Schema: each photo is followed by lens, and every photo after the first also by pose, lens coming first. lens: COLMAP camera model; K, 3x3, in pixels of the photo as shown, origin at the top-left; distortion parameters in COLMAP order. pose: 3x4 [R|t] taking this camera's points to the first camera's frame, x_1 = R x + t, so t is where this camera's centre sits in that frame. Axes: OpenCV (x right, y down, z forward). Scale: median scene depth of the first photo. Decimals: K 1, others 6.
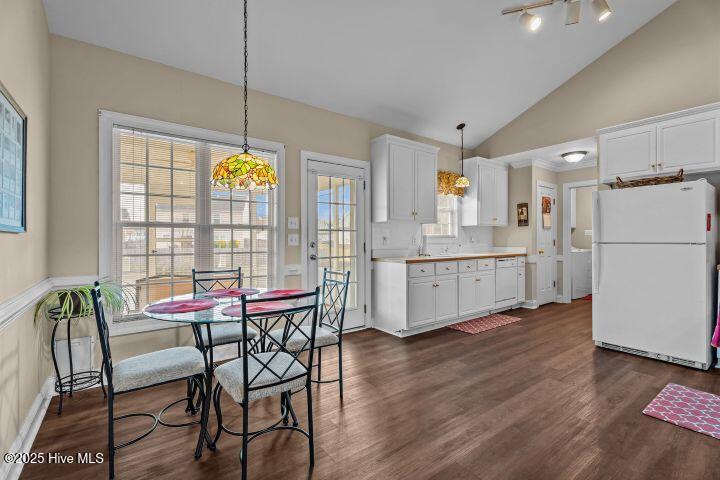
lens RADIAL K [[325.3, 0, 357.0], [0, 325.3, 239.0], [0, 0, 1]] dist [0.000254, -0.001710]
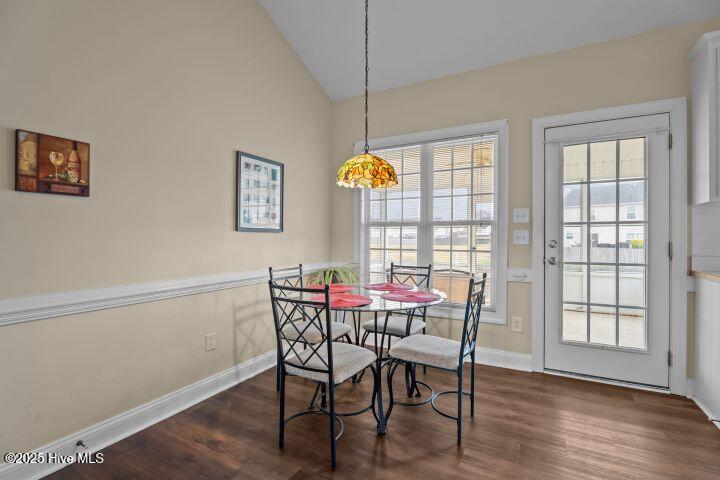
lens RADIAL K [[340.2, 0, 359.3], [0, 340.2, 237.8], [0, 0, 1]] dist [0.001088, 0.000320]
pose [[0.438146, 0.003231, -0.898898, 0.329882], [-0.000197, 0.999994, 0.003498, 0.001446], [0.898904, -0.001356, 0.438144, 0.256221]]
